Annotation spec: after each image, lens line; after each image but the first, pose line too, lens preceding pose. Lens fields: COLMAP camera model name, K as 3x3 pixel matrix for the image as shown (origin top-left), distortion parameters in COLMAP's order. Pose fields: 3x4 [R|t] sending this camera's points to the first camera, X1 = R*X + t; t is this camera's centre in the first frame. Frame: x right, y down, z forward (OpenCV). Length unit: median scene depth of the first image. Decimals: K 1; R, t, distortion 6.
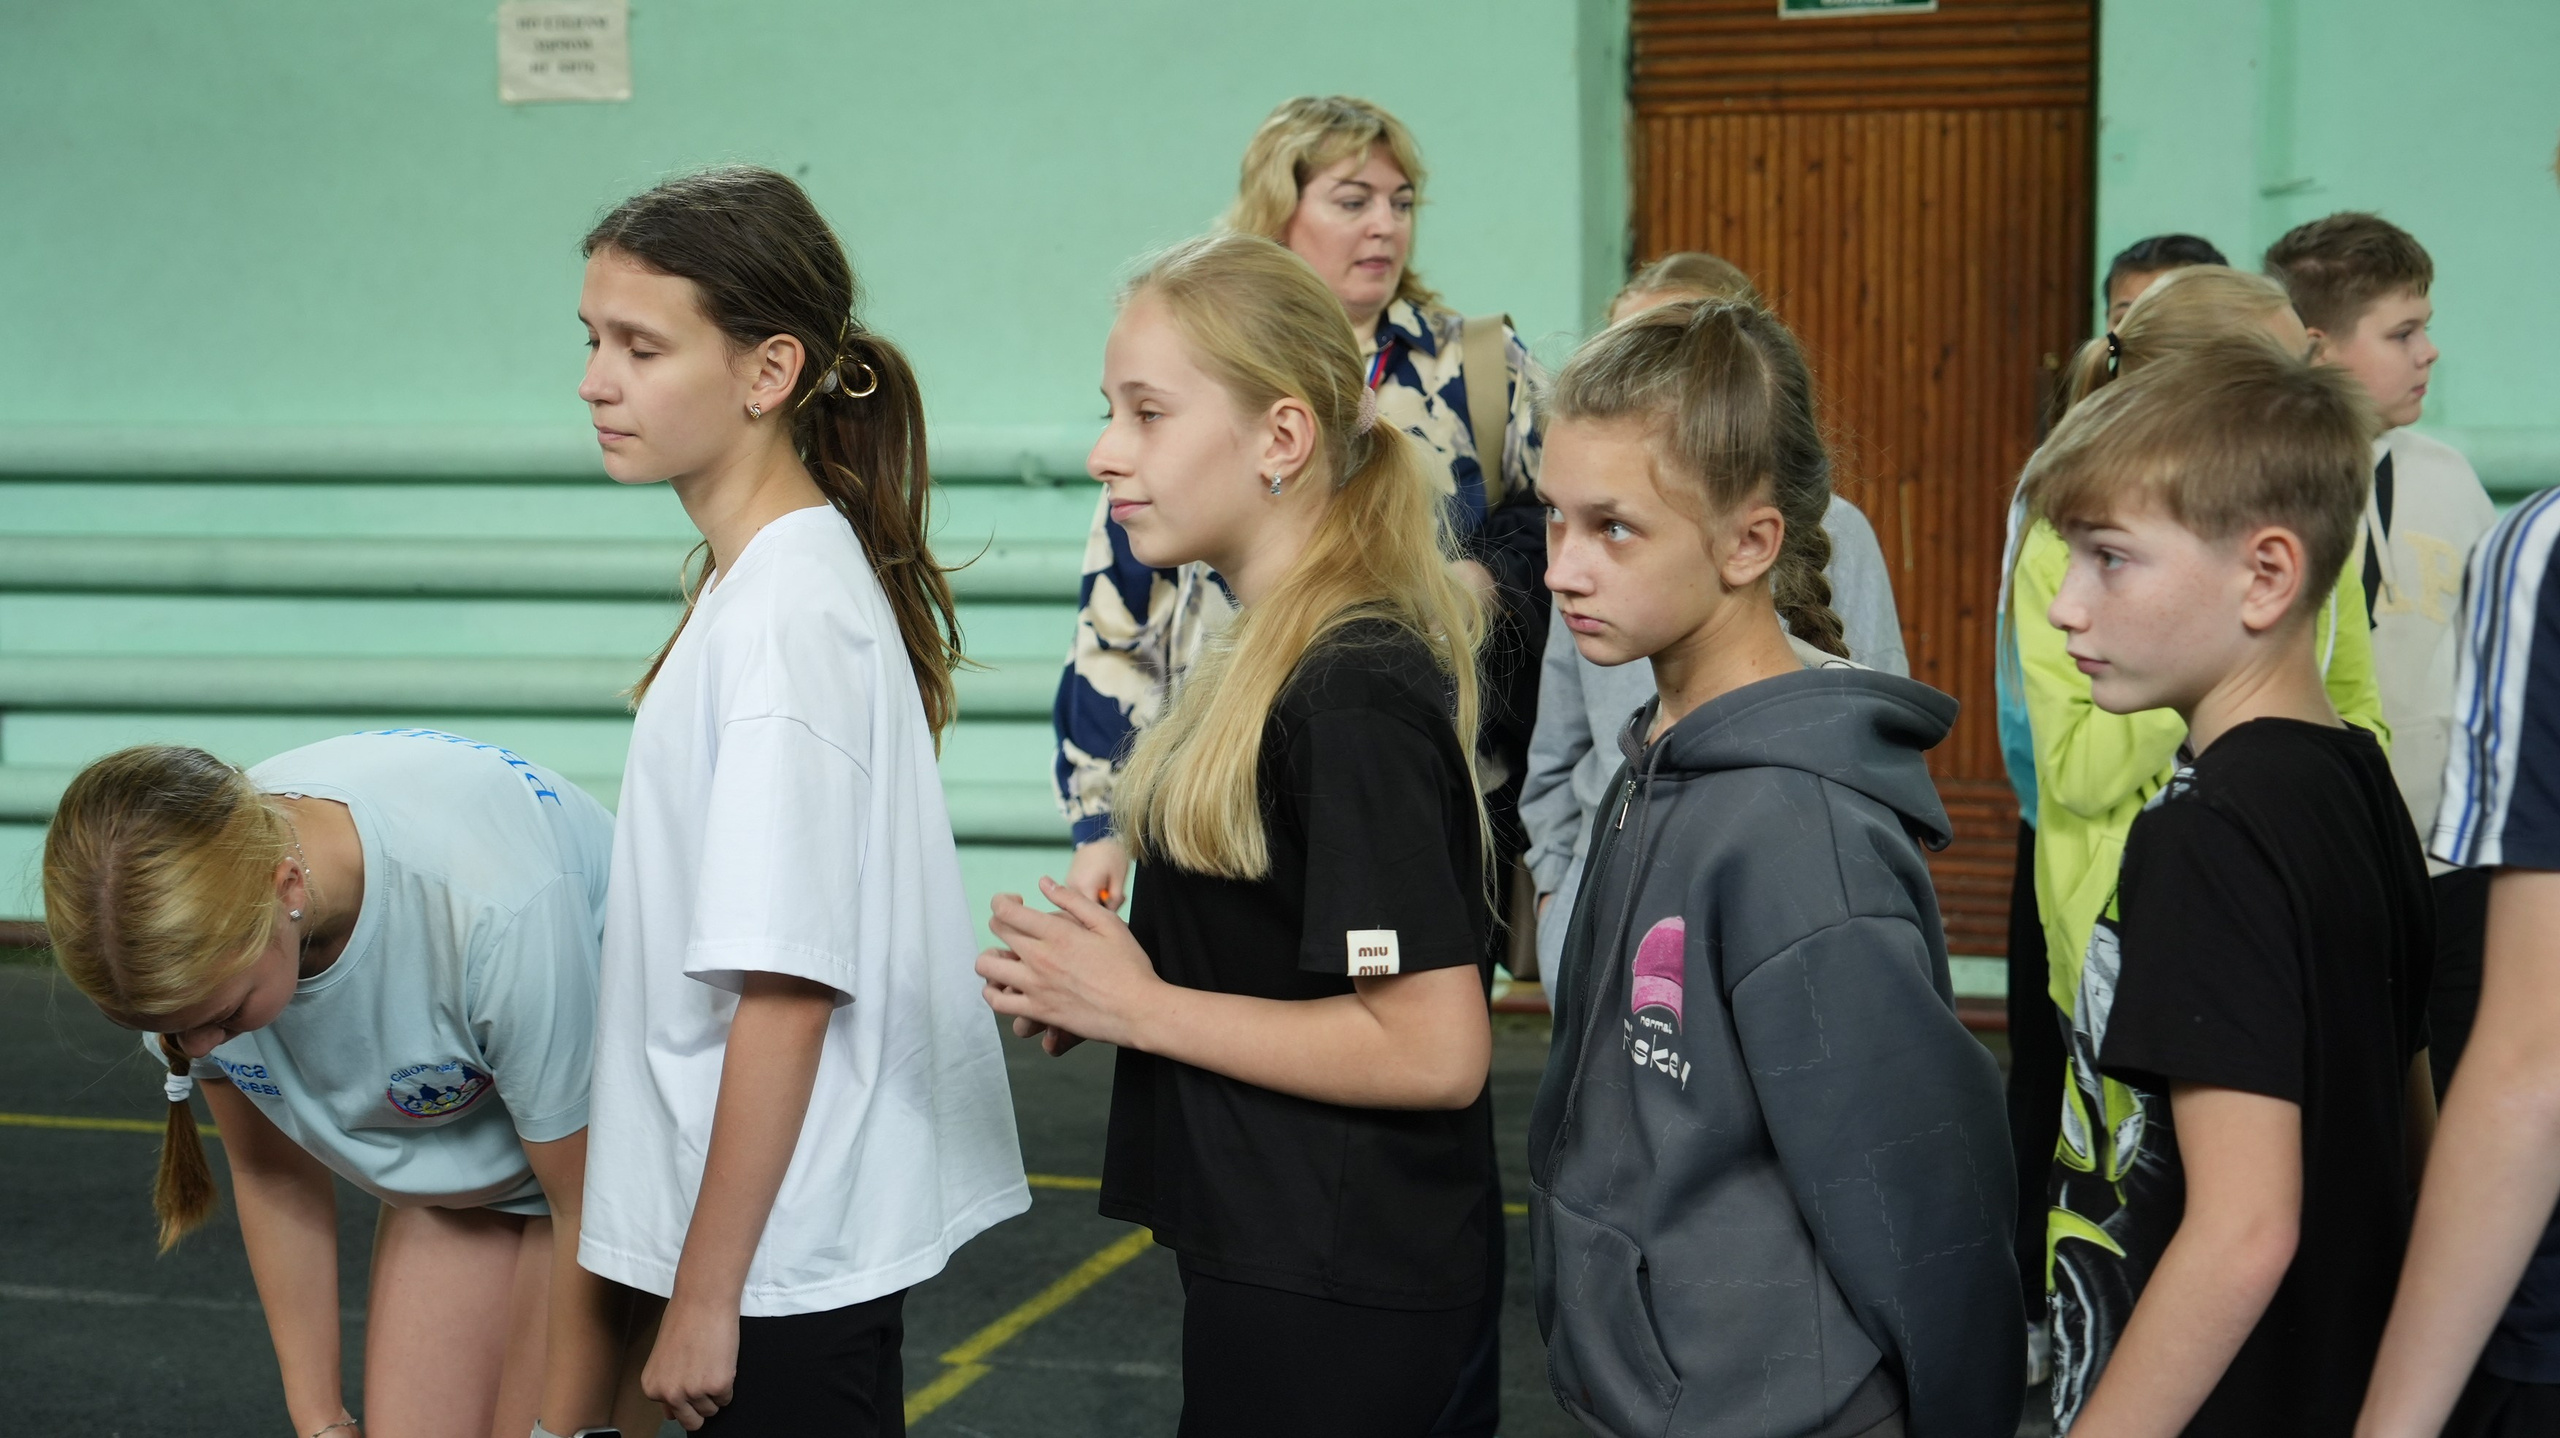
lens RADIAL K [[4307.7, 0, 1280.0], [0, 4307.7, 719.0], [0, 0, 1]] dist [0.033375, 0.114741]
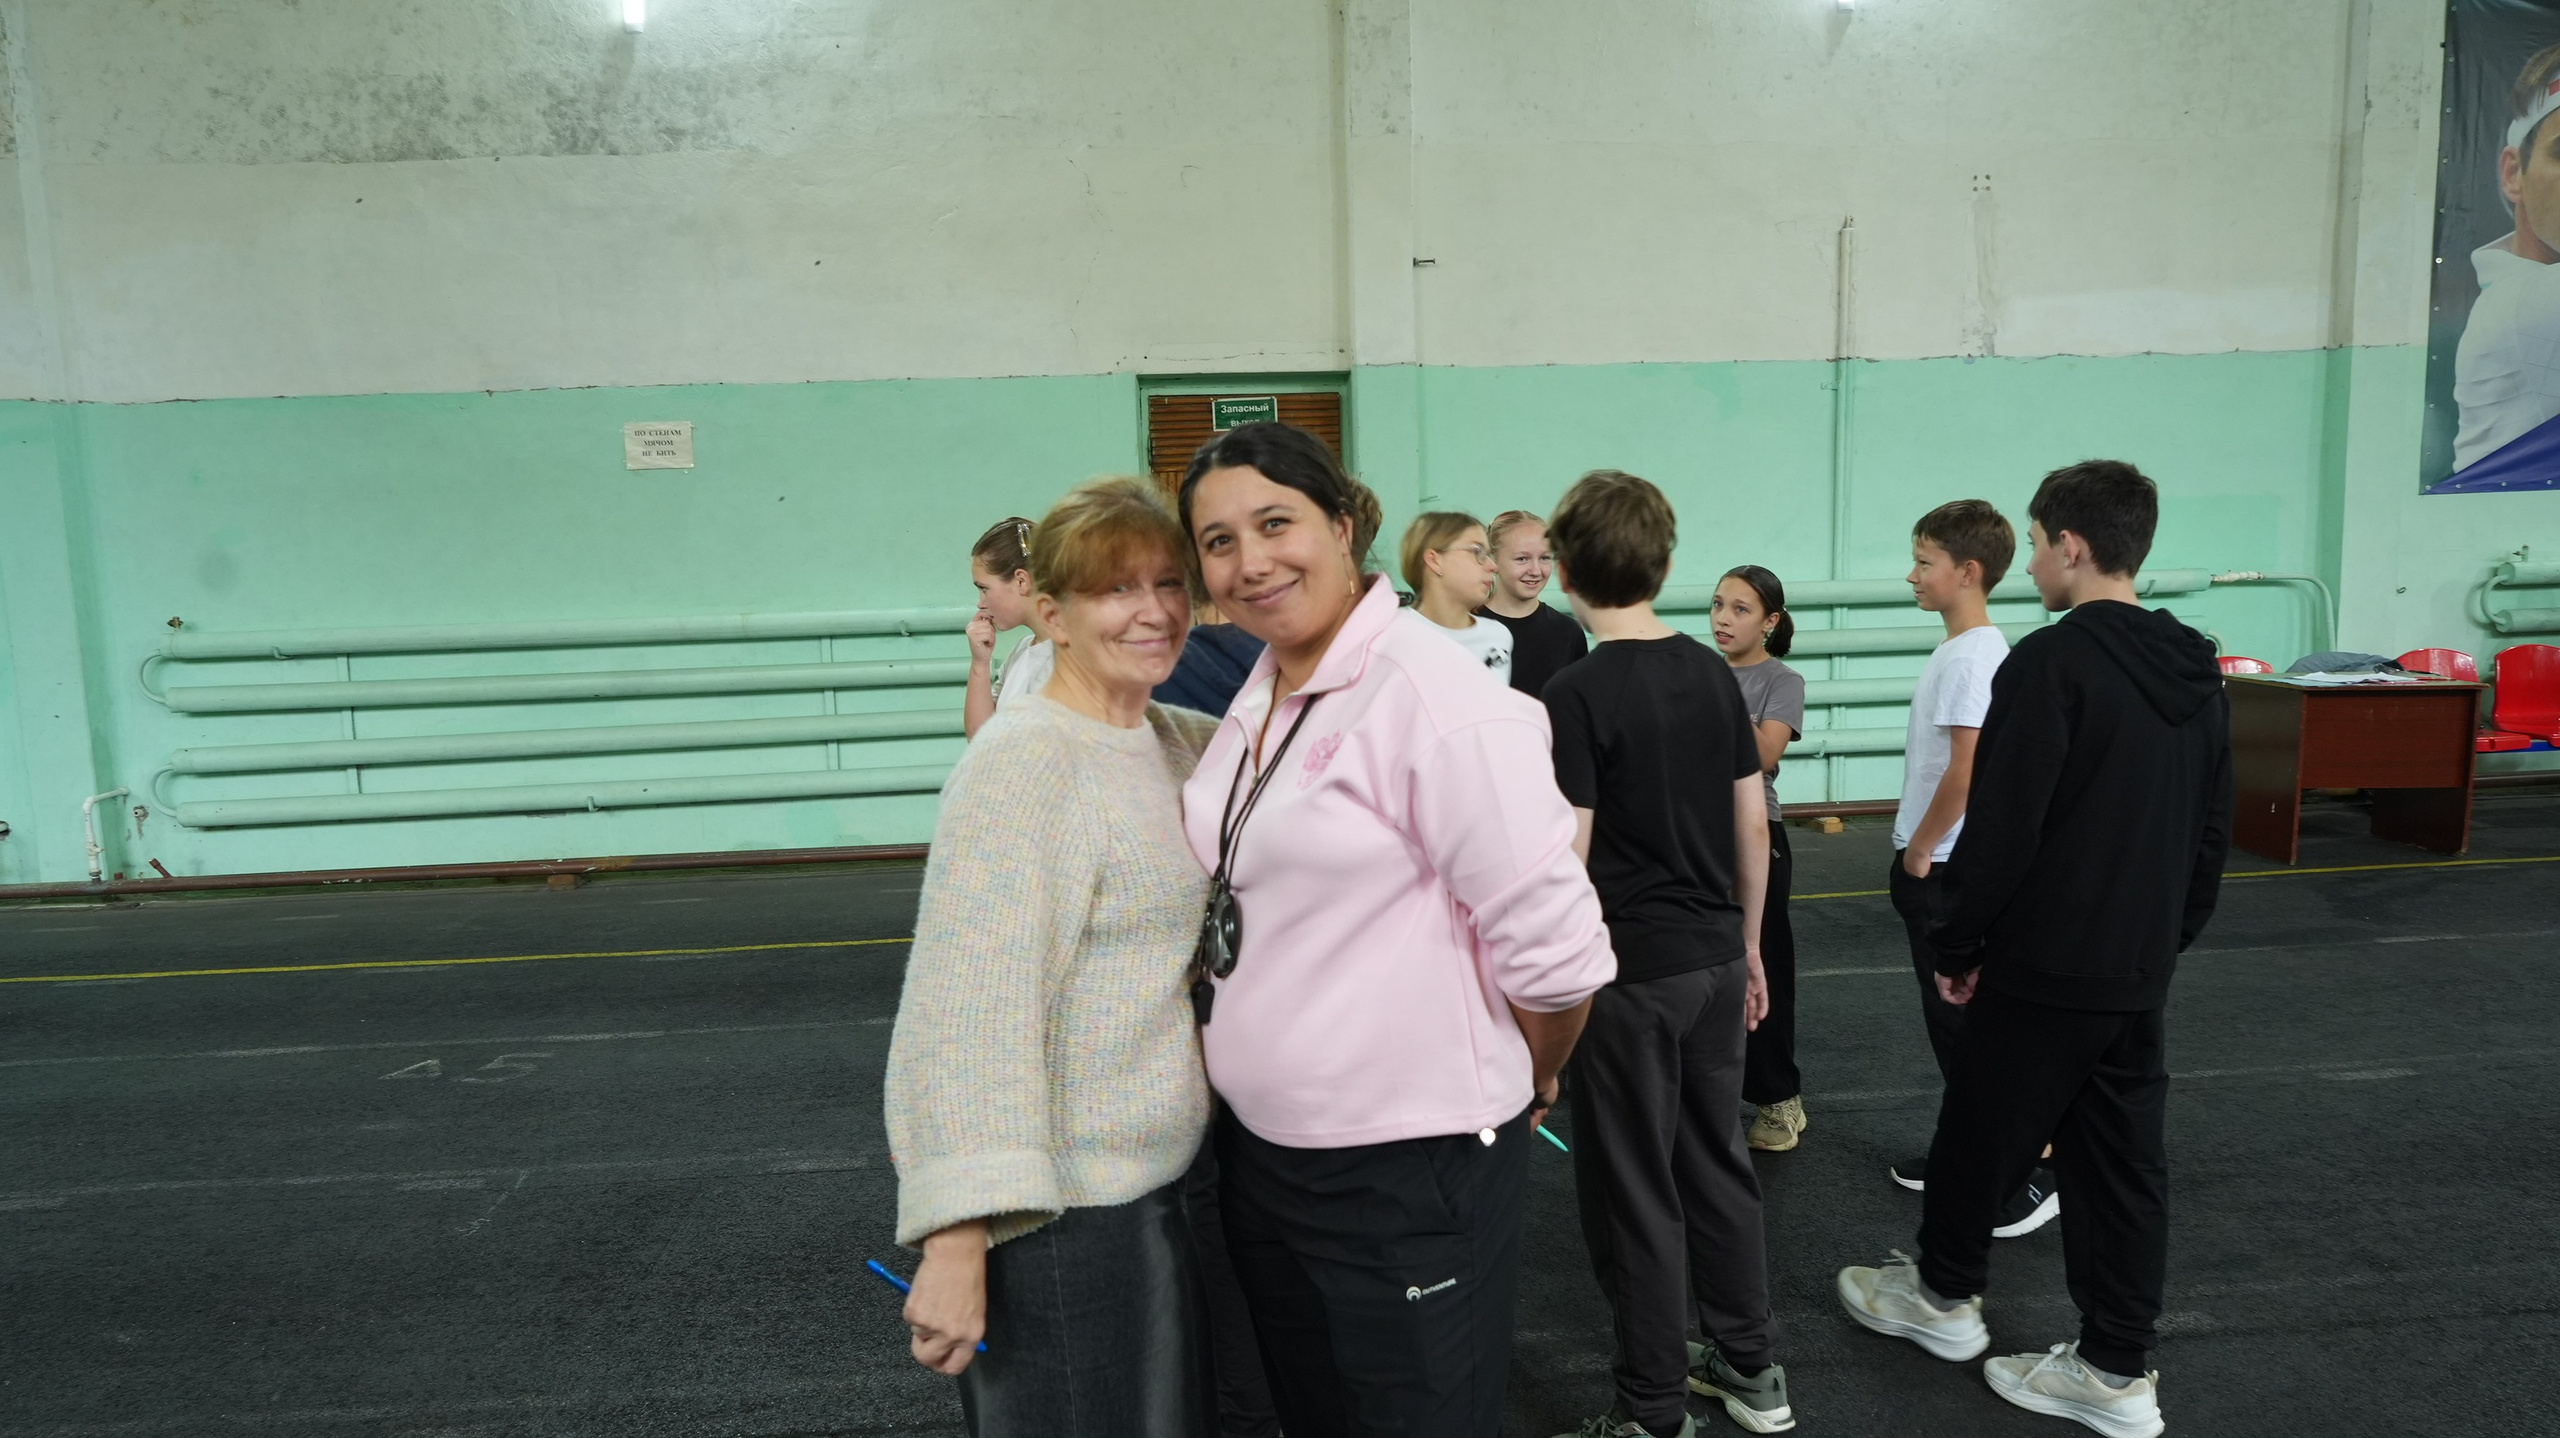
lens RADIAL K [[1751.1, 0, 1273.8], [0, 1751.1, 703.6], [0, 0, 1]] dist [0.002523, 0.002501]
pose [[0.921038, -0.056784, 0.385312, -0.272724], [0.060969, 0.998139, 0.001360, -0.008438], [-0.384672, 0.022239, 0.922785, 0.080411]]
